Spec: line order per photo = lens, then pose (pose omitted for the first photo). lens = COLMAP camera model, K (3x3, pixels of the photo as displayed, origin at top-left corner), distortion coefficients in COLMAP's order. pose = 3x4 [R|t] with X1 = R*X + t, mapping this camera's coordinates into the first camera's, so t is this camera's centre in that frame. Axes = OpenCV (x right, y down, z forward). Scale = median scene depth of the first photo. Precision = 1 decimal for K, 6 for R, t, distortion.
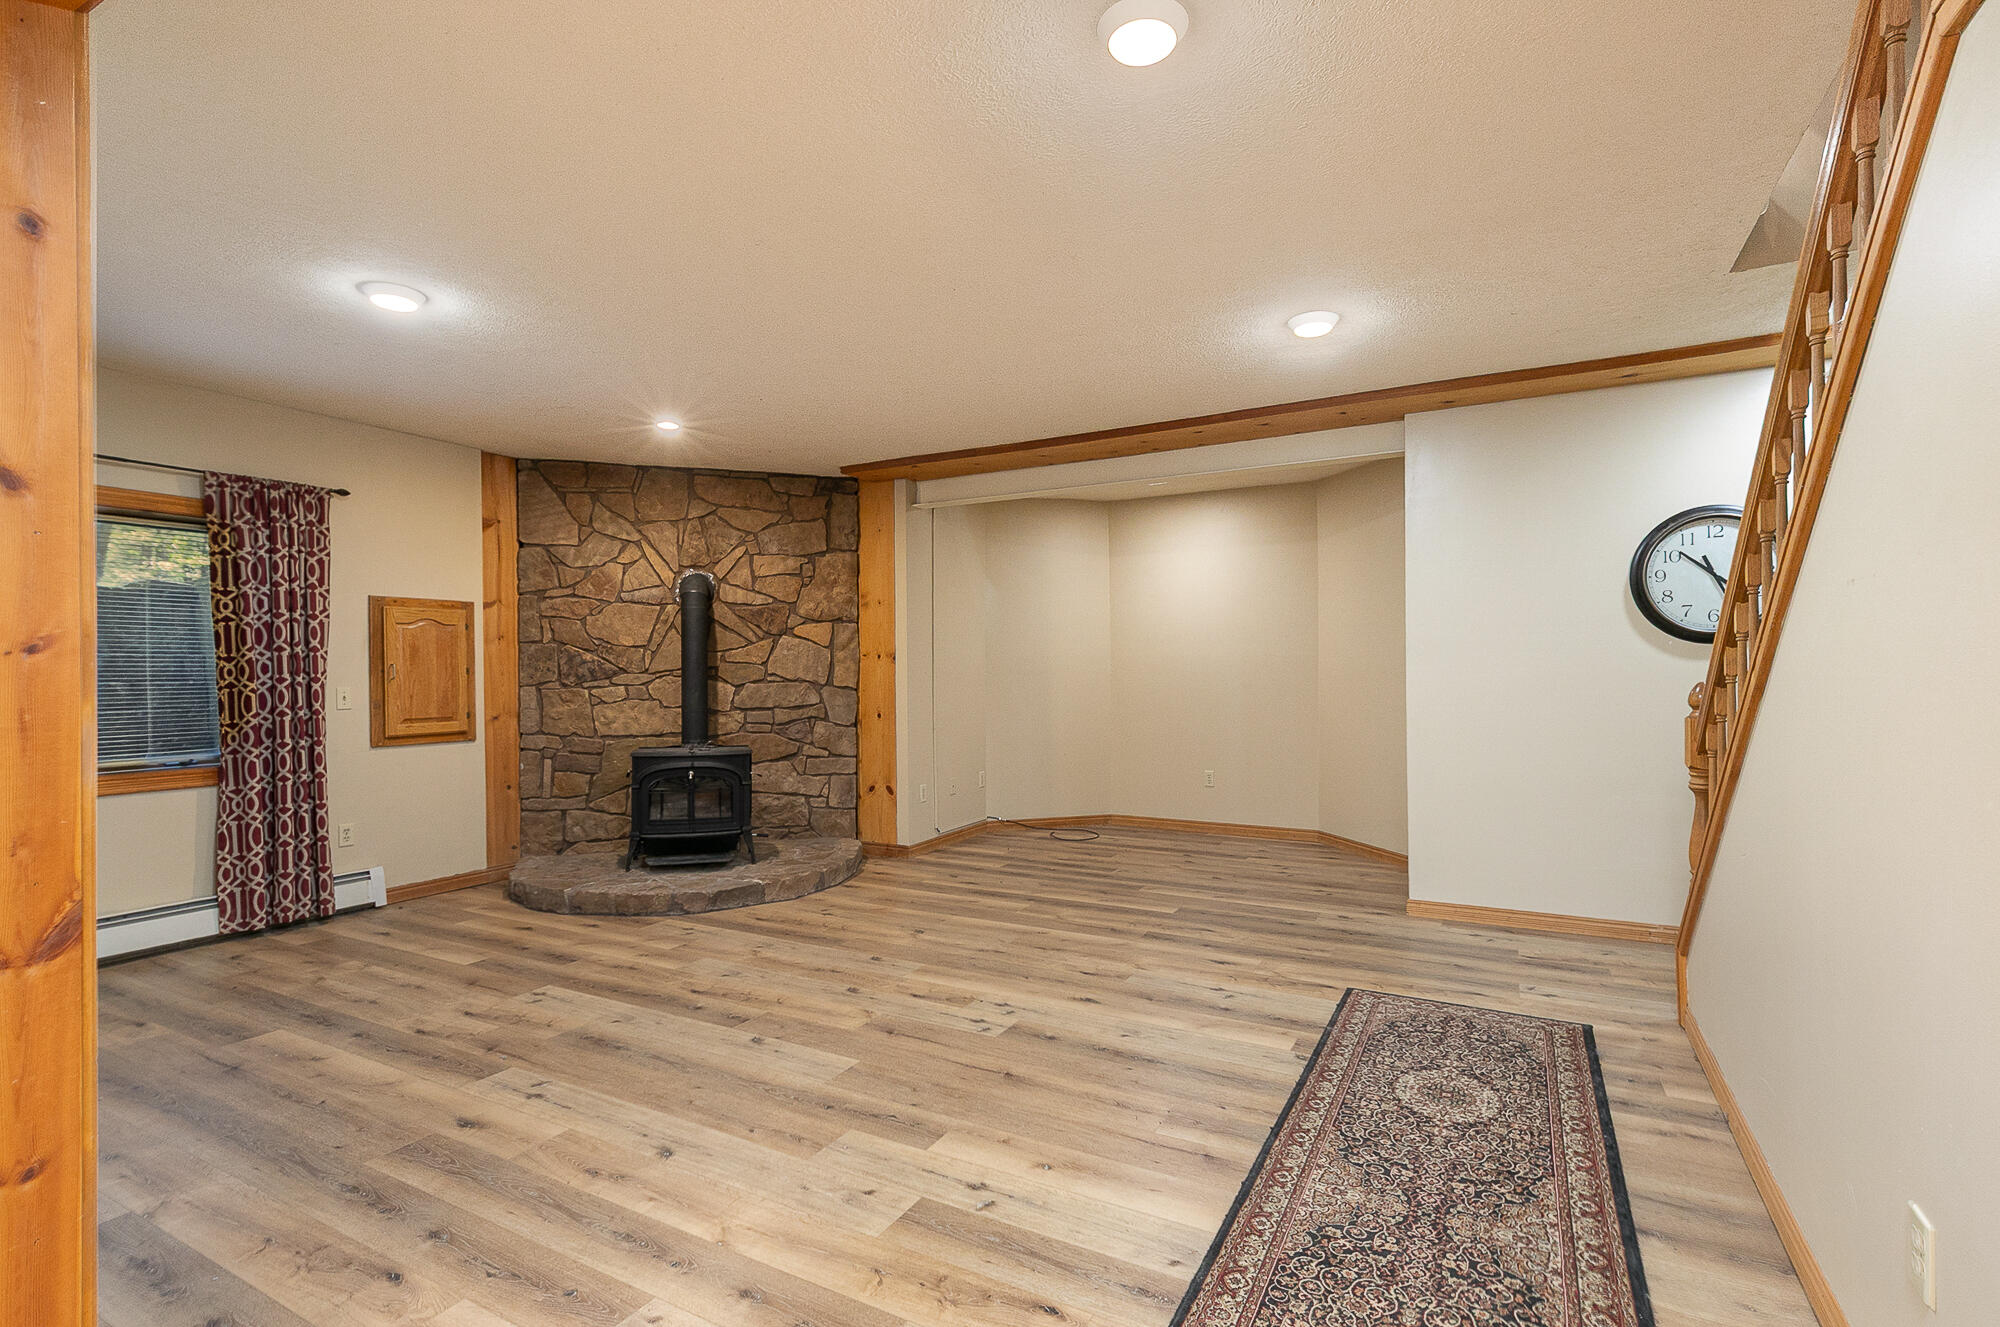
lens RADIAL K [[920.6, 0, 1003.6], [0, 920.6, 669.4], [0, 0, 1]] dist [0.002267, 0.000108]
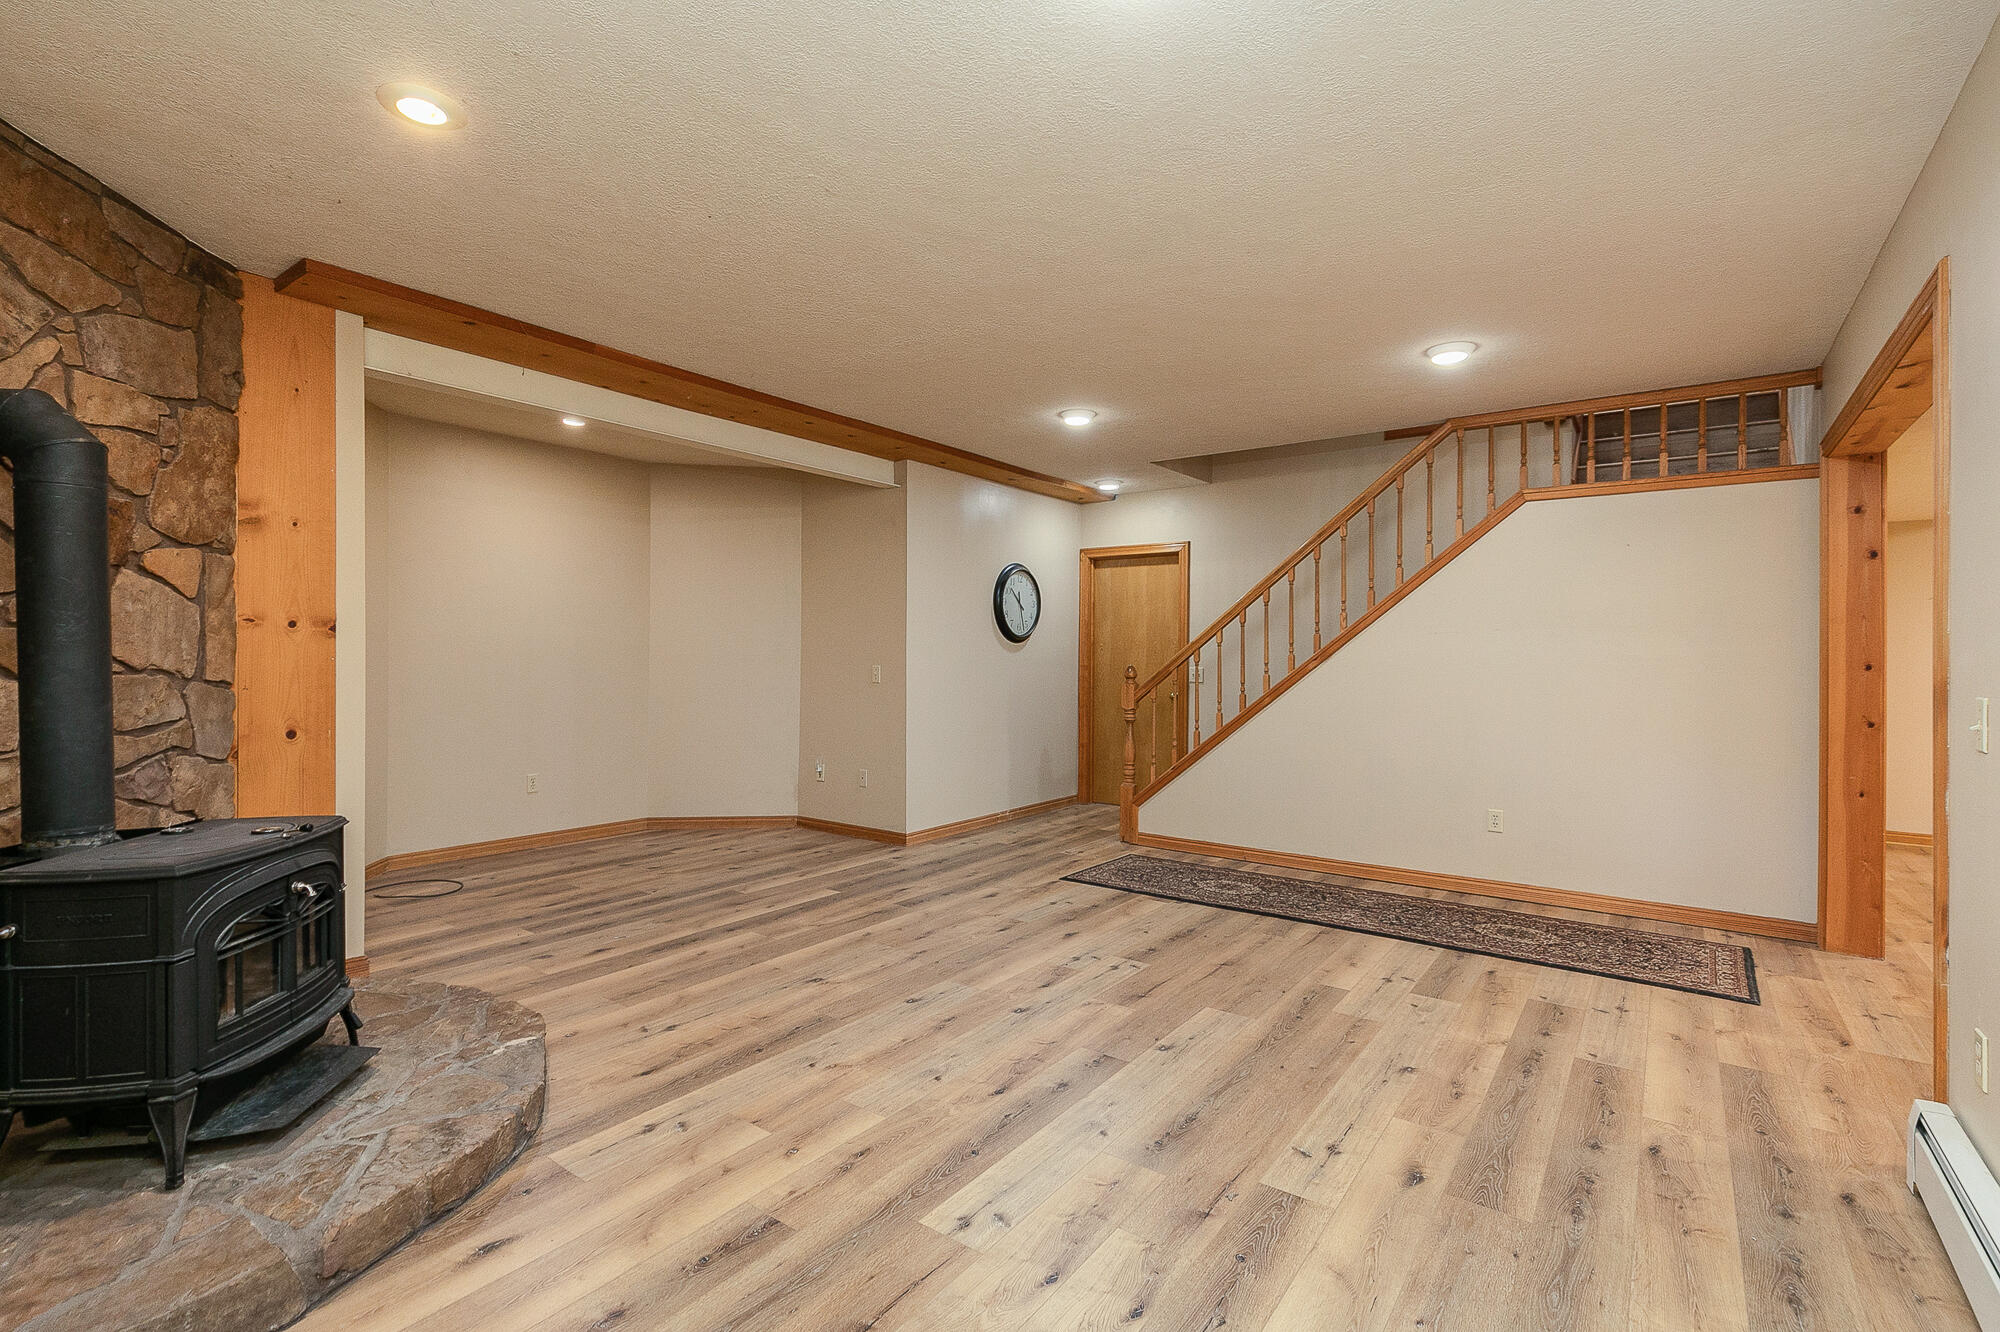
lens RADIAL K [[931.7, 0, 986.8], [0, 931.7, 658.3], [0, 0, 1]] dist [0.004208, -0.000172]
pose [[0.137515, 0.002350, 0.990497, -1.054495], [-0.007967, 0.999967, -0.001266, 0.005680], [-0.990468, -0.007717, 0.137529, 0.895763]]
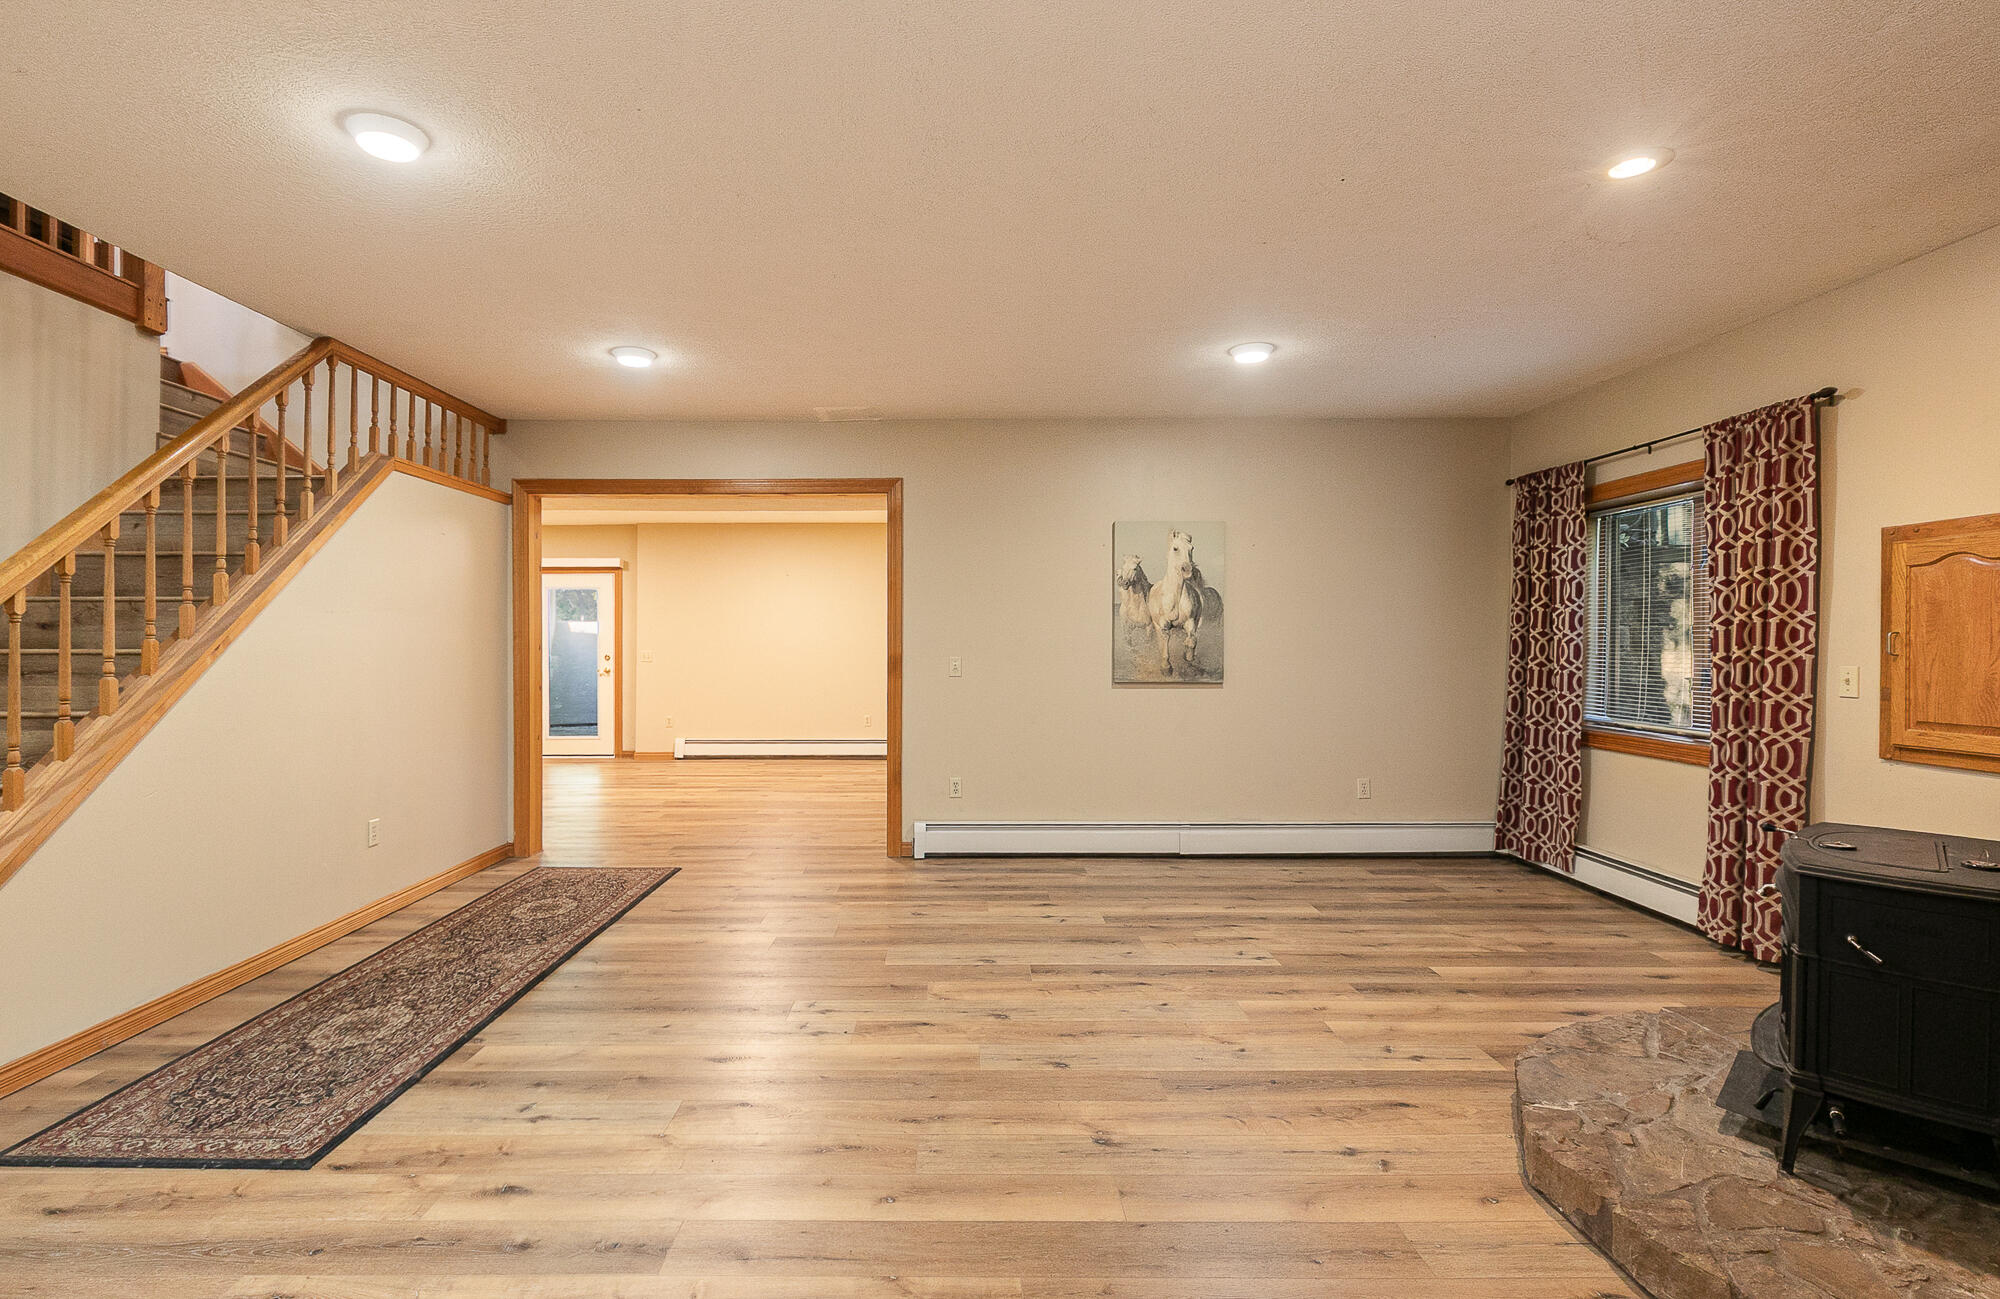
lens RADIAL K [[938.4, 0, 968.3], [0, 938.4, 647.6], [0, 0, 1]] dist [0.000024, -0.000454]
pose [[-0.869523, 0.008145, -0.493825, 0.290328], [0.004768, 0.999956, 0.008097, -0.005041], [0.493869, 0.004686, -0.869524, 1.722094]]
